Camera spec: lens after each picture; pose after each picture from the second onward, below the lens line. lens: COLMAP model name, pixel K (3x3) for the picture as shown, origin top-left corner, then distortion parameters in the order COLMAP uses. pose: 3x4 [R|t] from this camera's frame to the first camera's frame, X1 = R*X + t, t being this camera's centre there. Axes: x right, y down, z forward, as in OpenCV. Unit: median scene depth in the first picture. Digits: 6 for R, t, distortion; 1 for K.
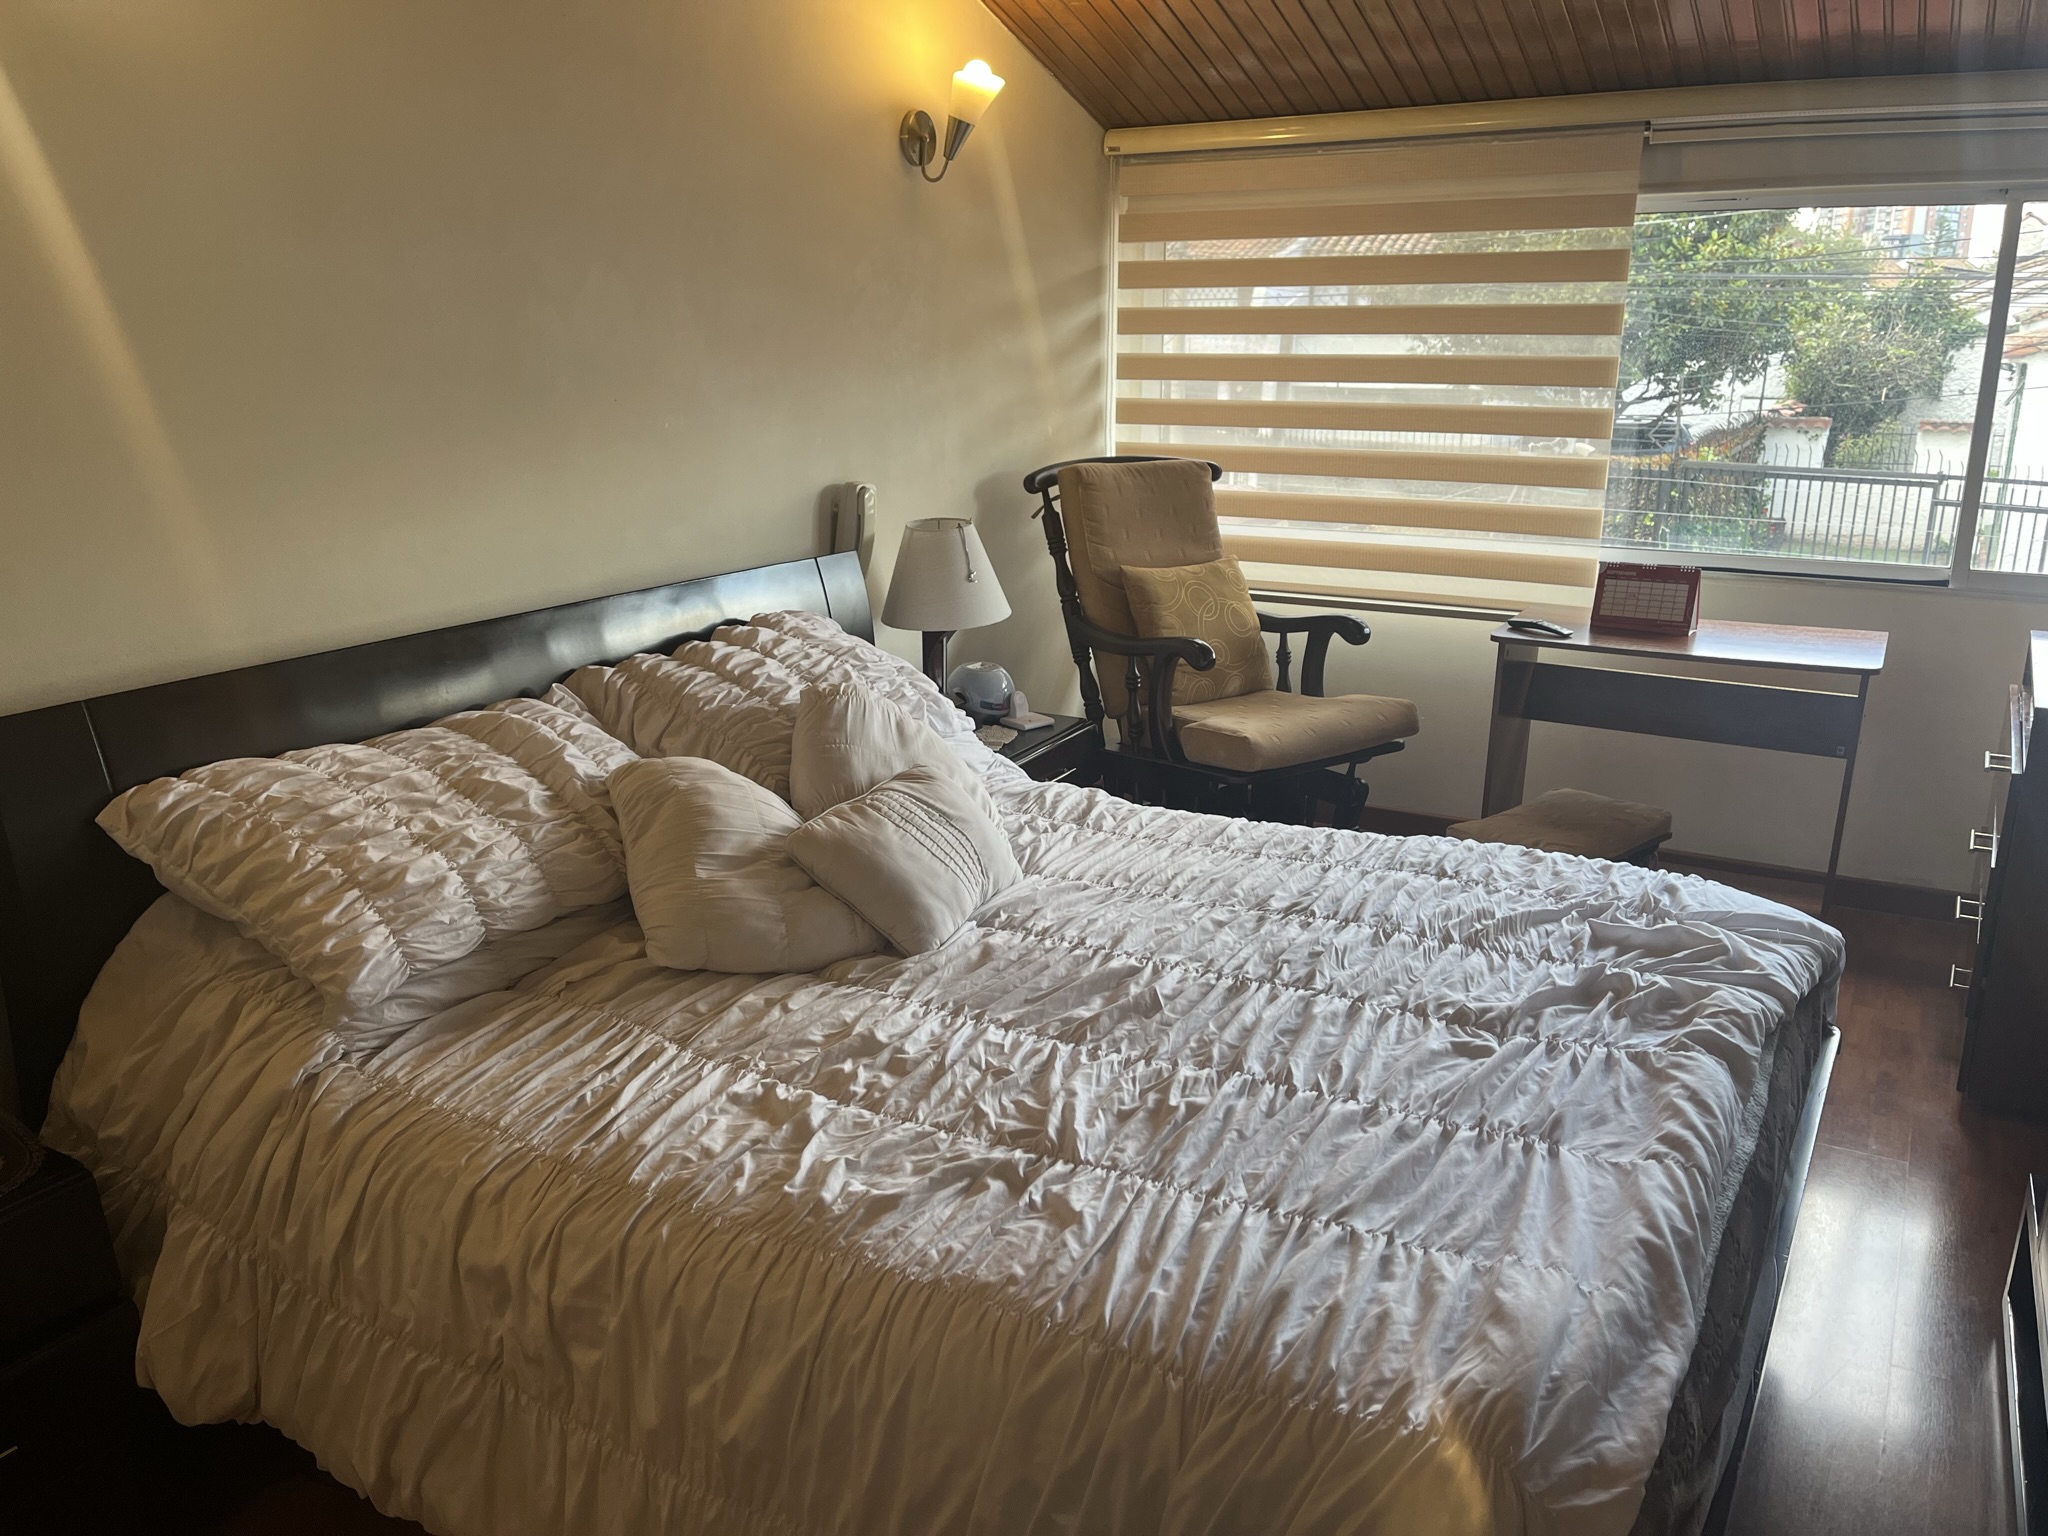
lens RADIAL K [[1575.7, 0, 1028.2], [0, 1575.7, 776.6], [0, 0, 1]] dist [0.066158, -0.089919]
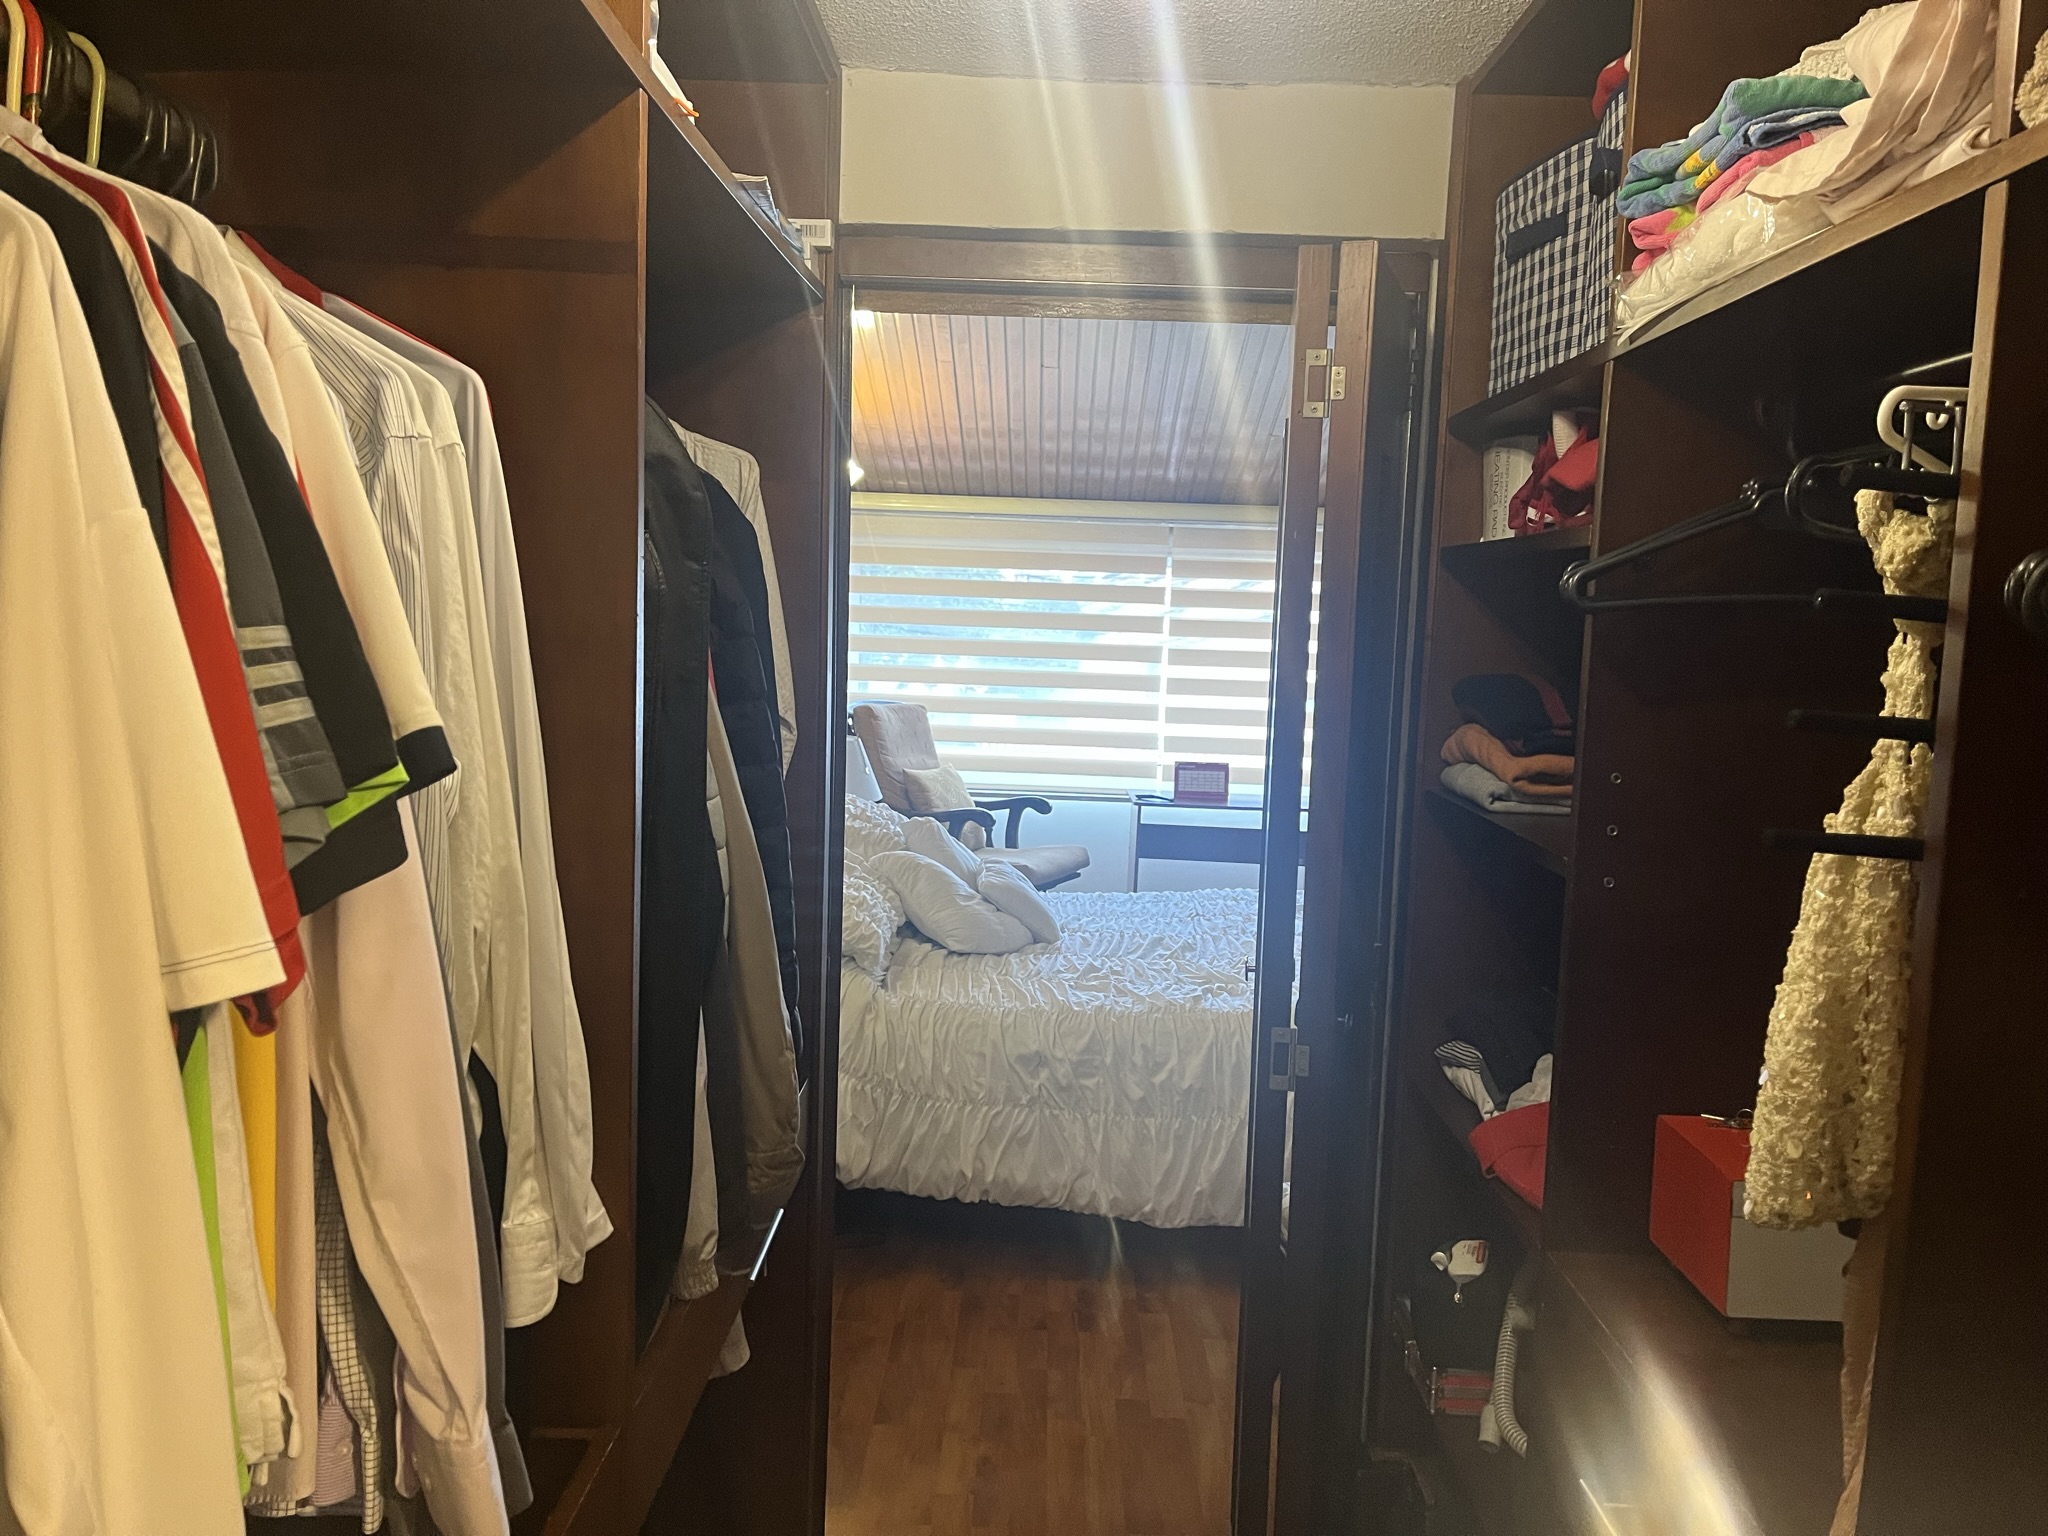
lens RADIAL K [[1575.7, 0, 1028.2], [0, 1575.7, 776.6], [0, 0, 1]] dist [0.066158, -0.089919]
pose [[0.859571, -0.011828, 0.510879, -0.683897], [0.098873, 0.984690, -0.143559, 0.119529], [-0.501360, 0.173912, 0.847581, -0.409573]]
